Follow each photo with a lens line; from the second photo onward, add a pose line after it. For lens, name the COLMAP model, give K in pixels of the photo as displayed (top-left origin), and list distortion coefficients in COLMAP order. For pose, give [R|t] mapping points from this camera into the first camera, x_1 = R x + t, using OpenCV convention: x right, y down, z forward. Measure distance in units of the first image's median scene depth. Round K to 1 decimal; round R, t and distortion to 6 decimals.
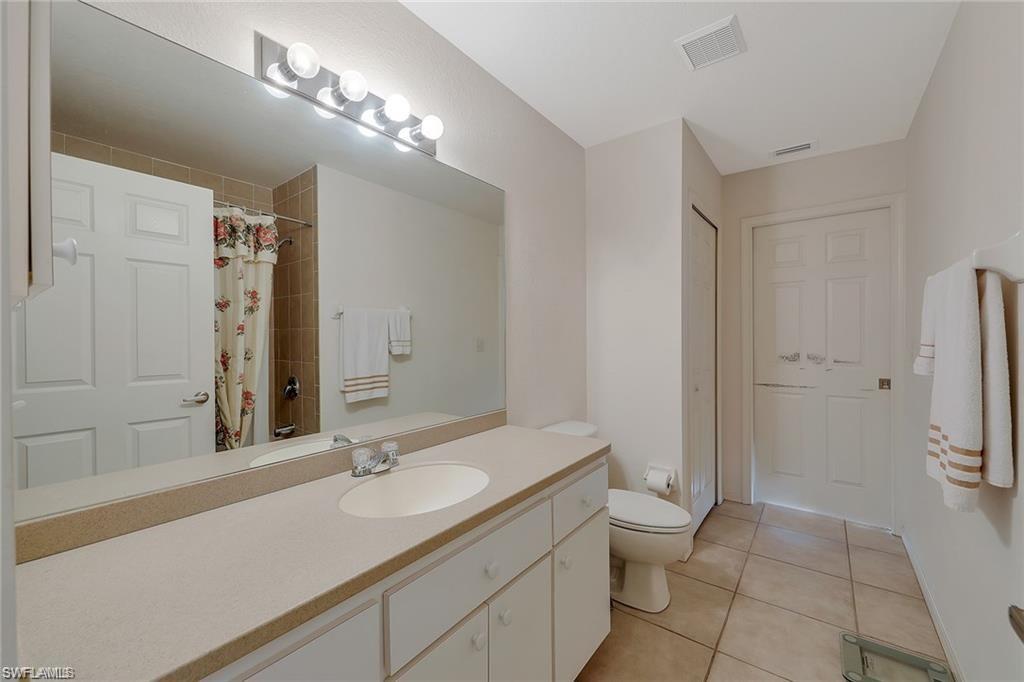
lens RADIAL K [[336.4, 0, 512.0], [0, 336.4, 341.0], [0, 0, 1]] dist [-0.005007, -0.000117]
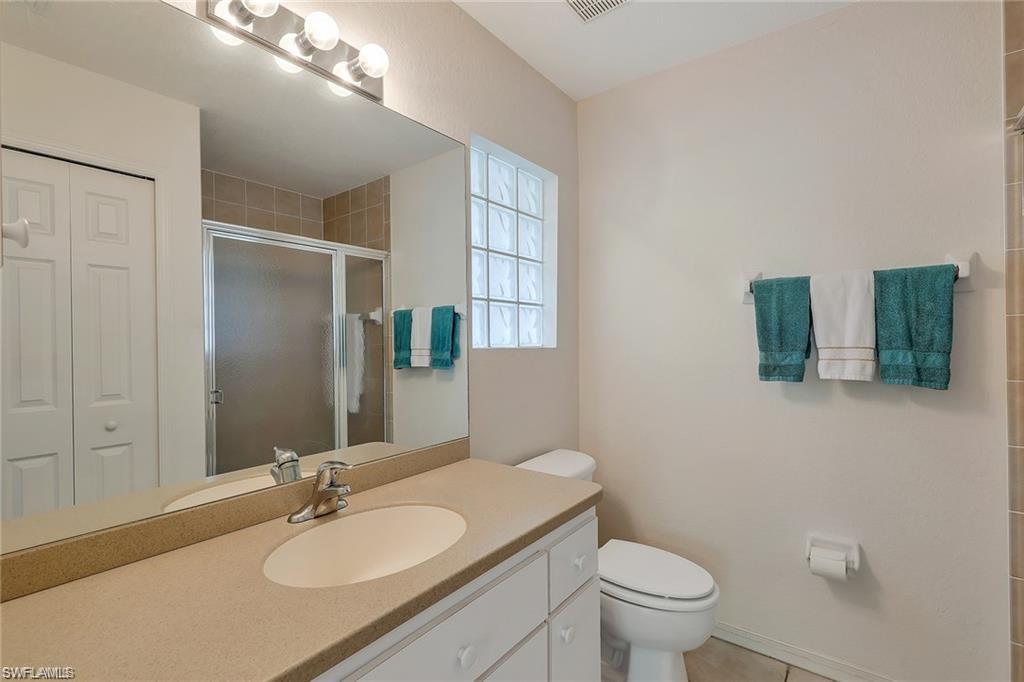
lens RADIAL K [[460.7, 0, 517.7], [0, 460.7, 334.6], [0, 0, 1]] dist [-0.000492, -0.000263]
pose [[0.994681, 0.002620, 0.102968, -0.119857], [0.000567, 0.999522, -0.030908, 0.001651], [-0.103000, 0.030802, 0.994204, -0.131302]]
